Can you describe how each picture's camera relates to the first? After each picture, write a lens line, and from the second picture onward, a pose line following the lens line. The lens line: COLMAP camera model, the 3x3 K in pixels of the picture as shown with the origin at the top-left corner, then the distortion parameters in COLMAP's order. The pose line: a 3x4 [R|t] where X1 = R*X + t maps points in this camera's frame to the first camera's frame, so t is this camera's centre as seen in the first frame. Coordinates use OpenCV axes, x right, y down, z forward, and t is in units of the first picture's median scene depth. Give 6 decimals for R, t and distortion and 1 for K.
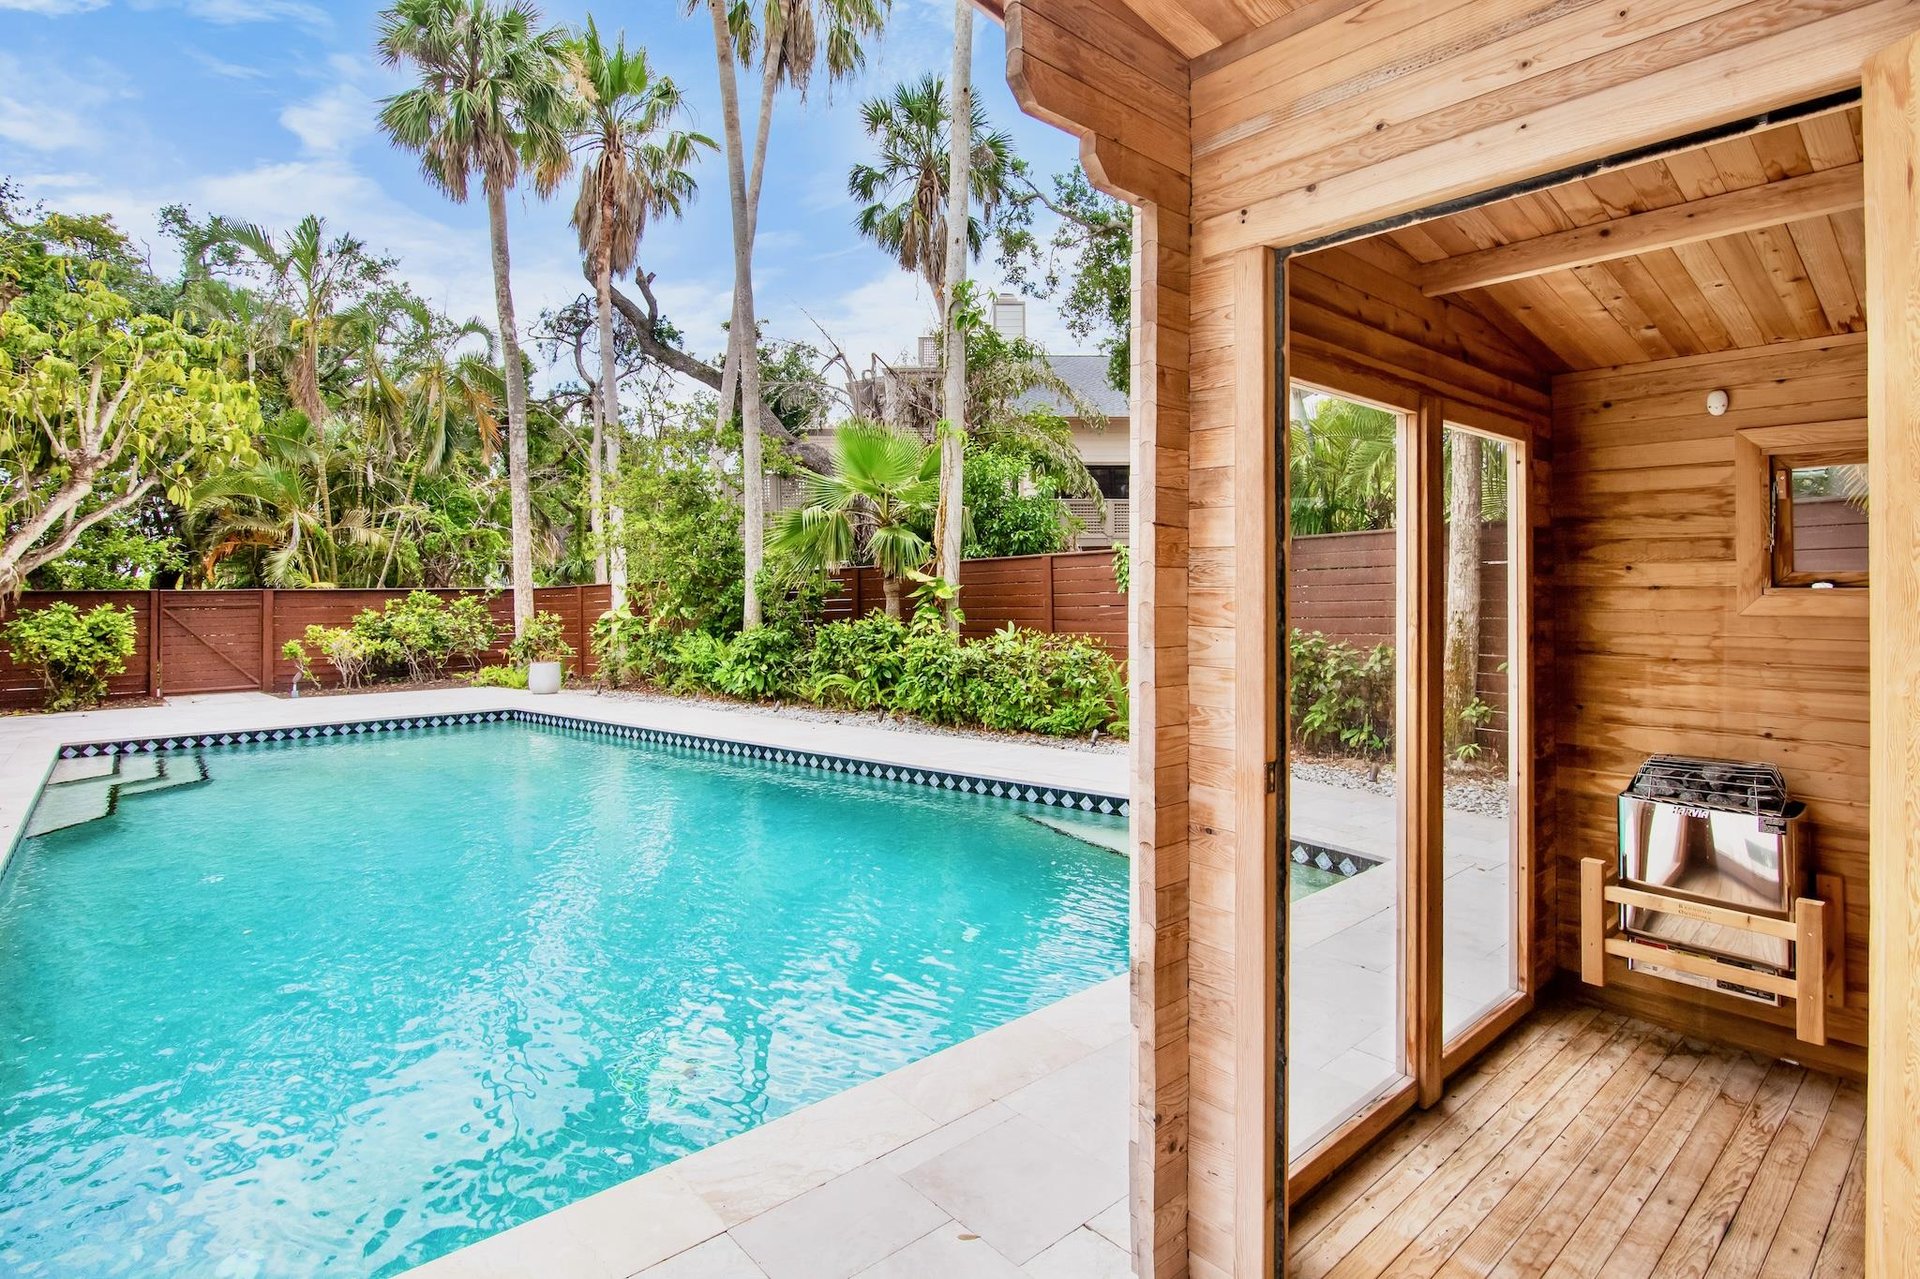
lens RADIAL K [[960.0, 0, 960.9], [0, 960.0, 571.5], [0, 0, 1]] dist [-0.016517, -0.000320]
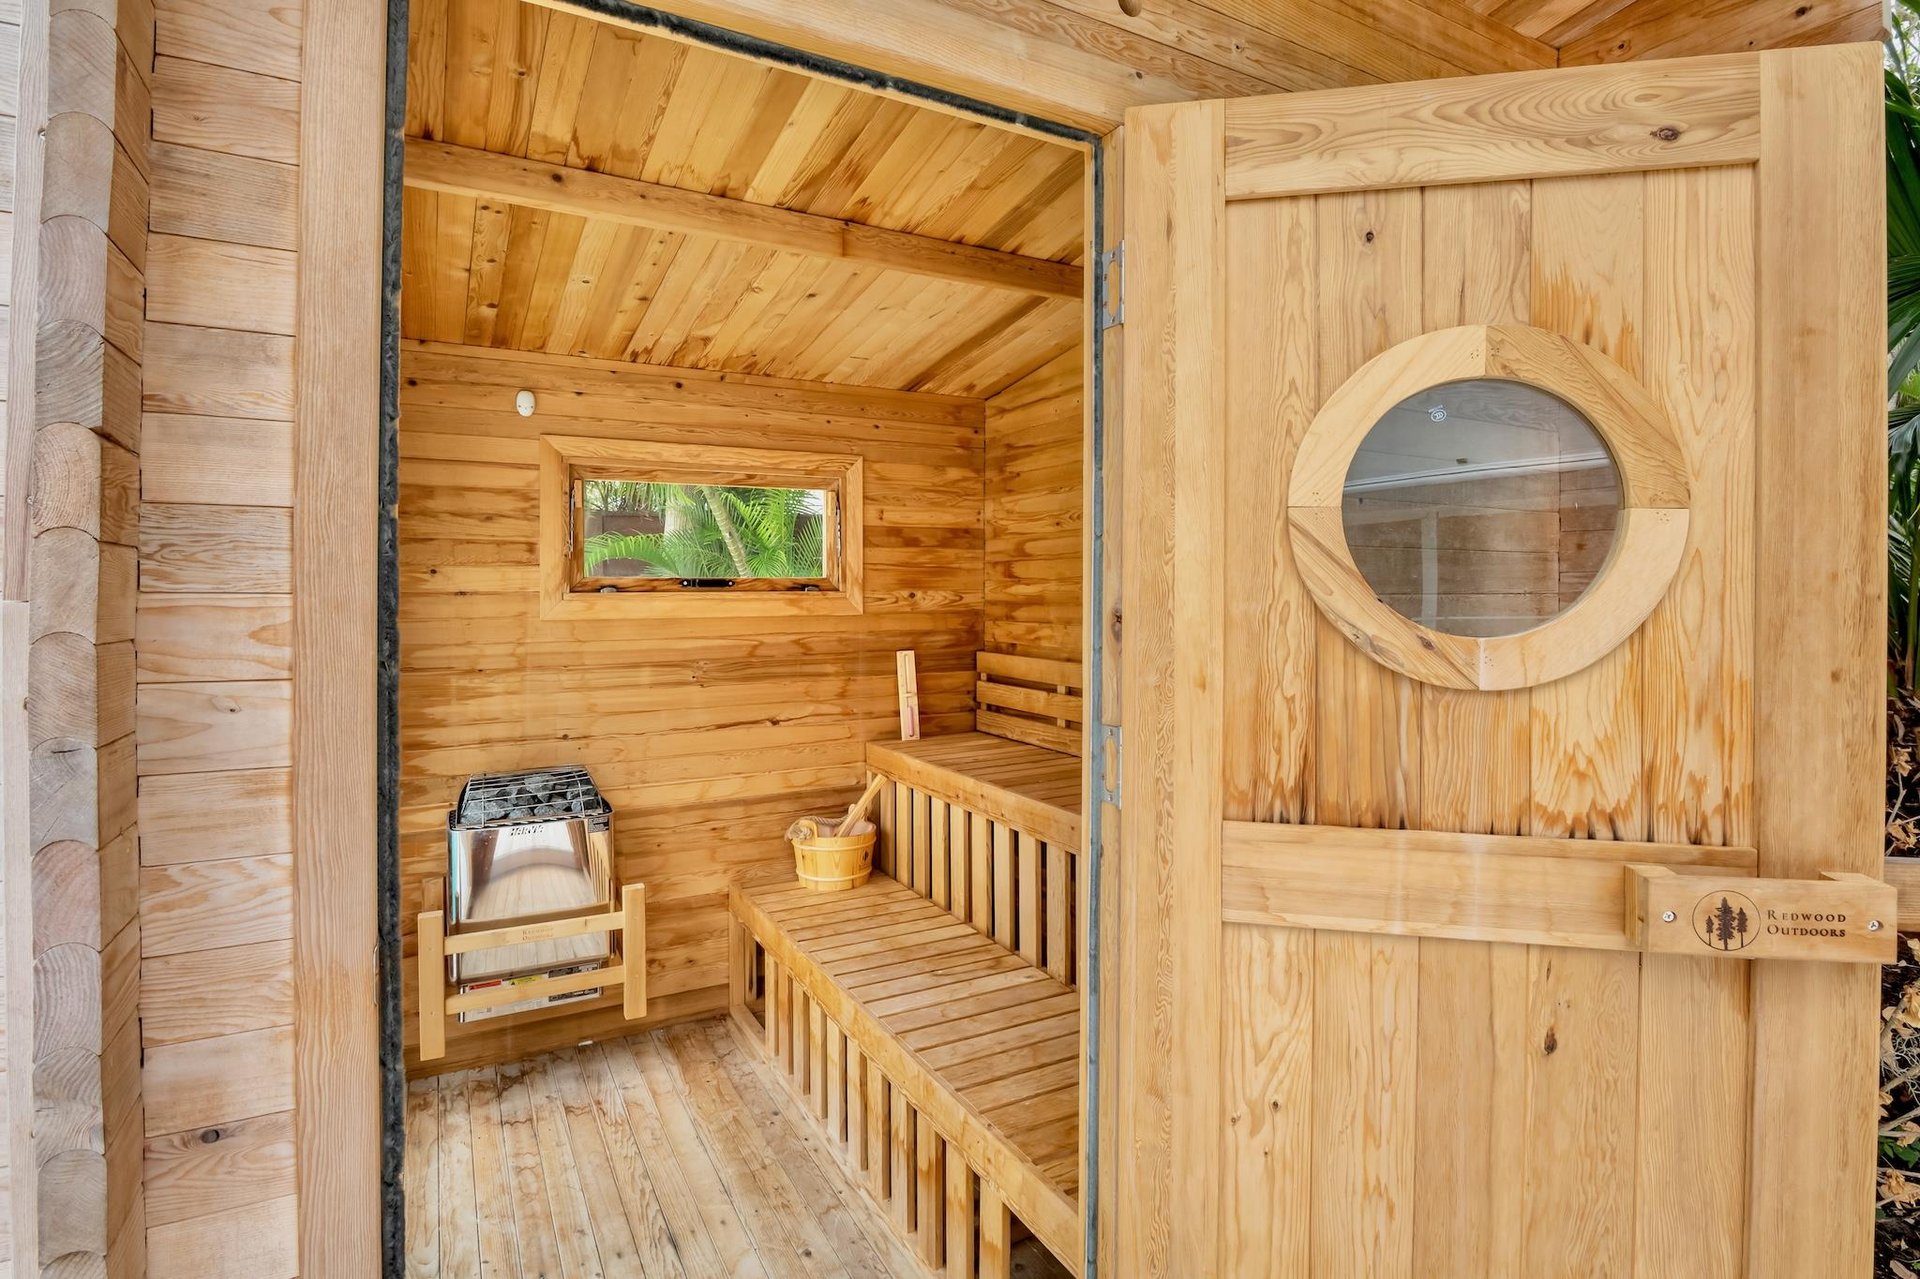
lens RADIAL K [[951.3, 0, 955.8], [0, 951.3, 589.9], [0, 0, 1]] dist [-0.018106, -0.000377]
pose [[0.211169, -0.000976, 0.977449, -0.057900], [-0.009929, 0.999946, 0.003144, 0.006045], [-0.977399, -0.010369, 0.211148, 0.348267]]
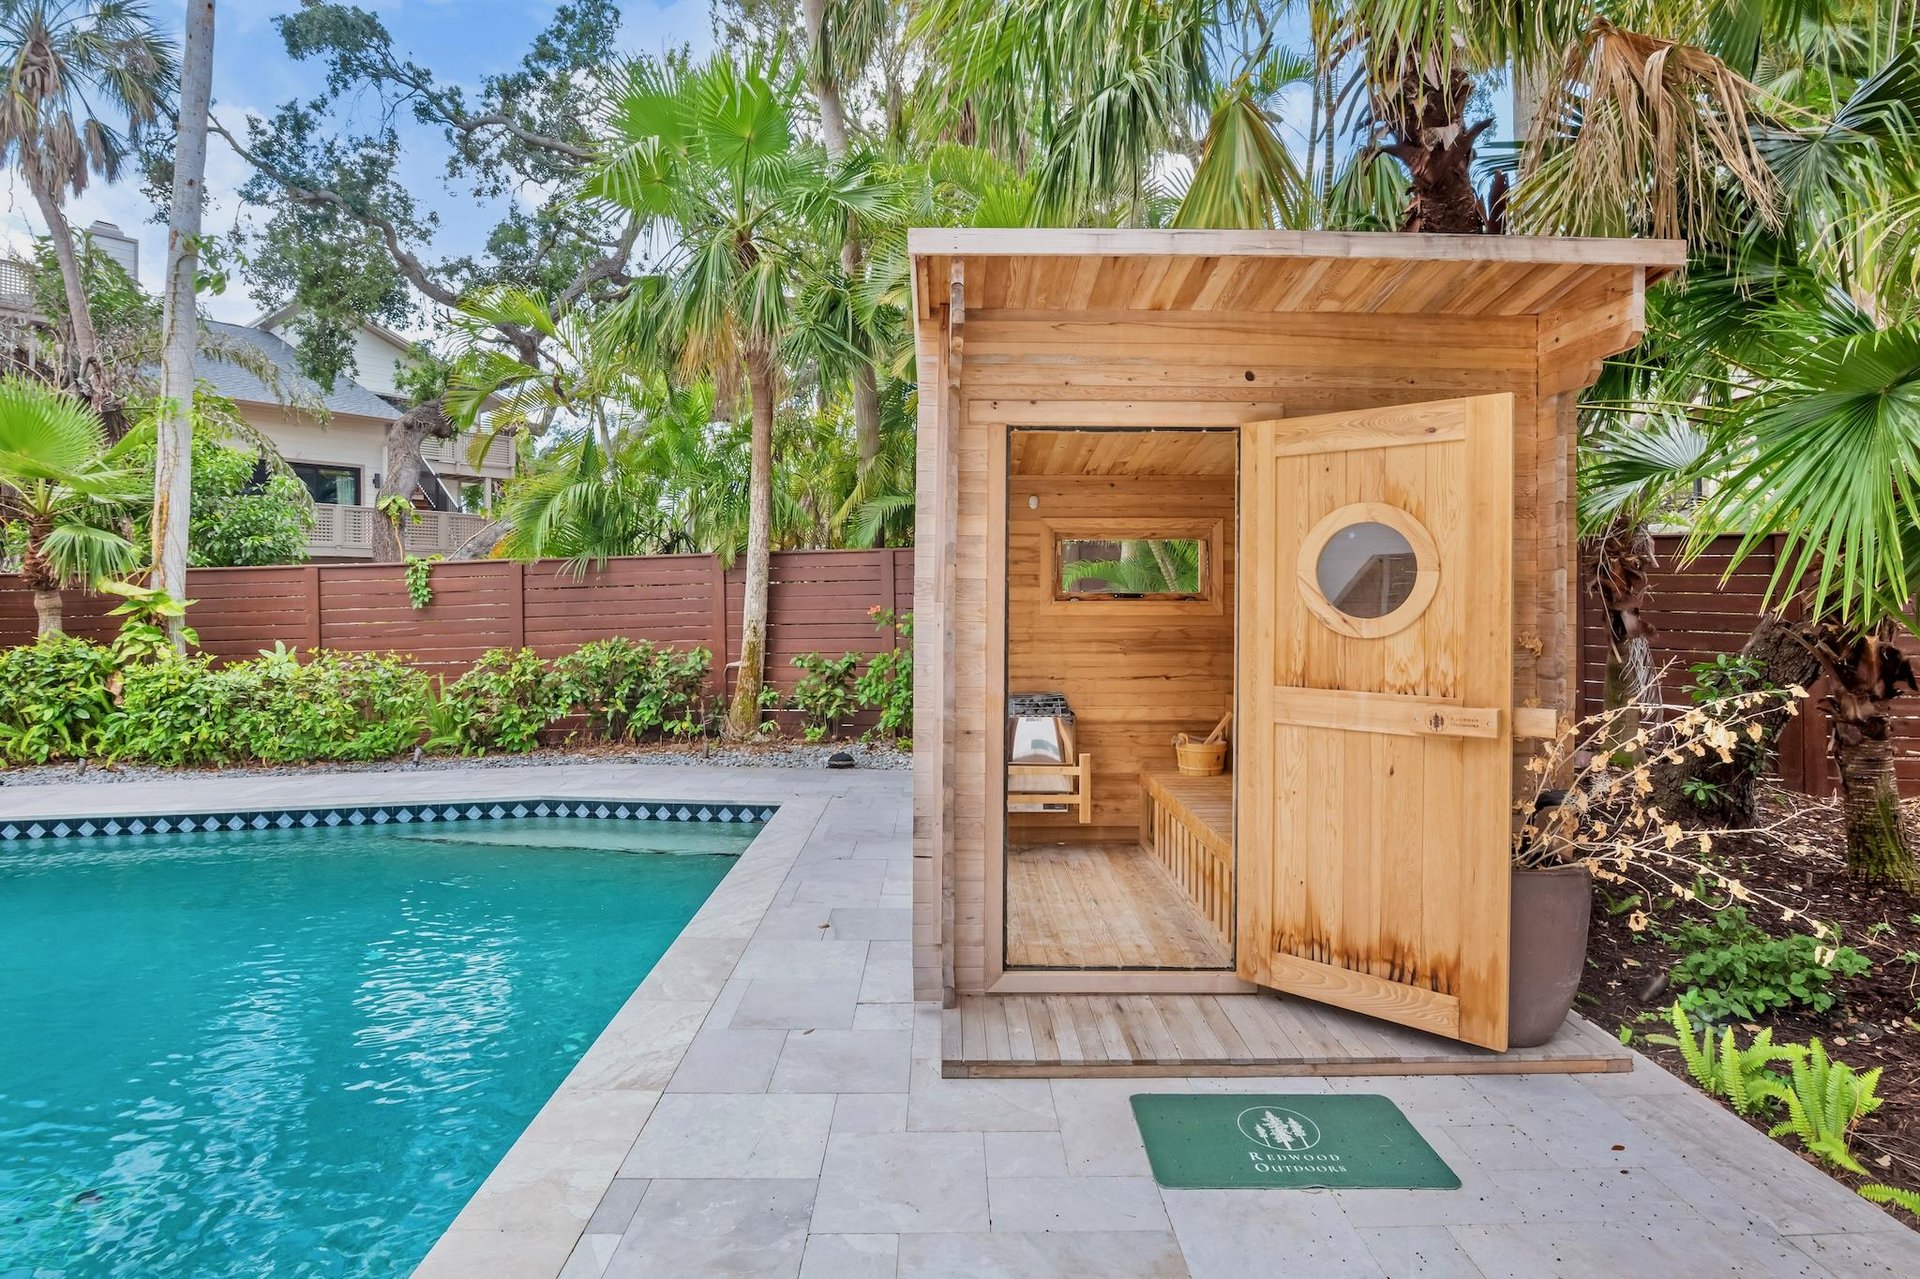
lens RADIAL K [[951.3, 0, 955.8], [0, 951.3, 589.9], [0, 0, 1]] dist [-0.018106, -0.000377]
pose [[0.650769, 0.008466, 0.759229, -0.702086], [-0.011062, 0.999937, -0.001669, 0.000007], [-0.759195, -0.007312, 0.650822, -0.103867]]
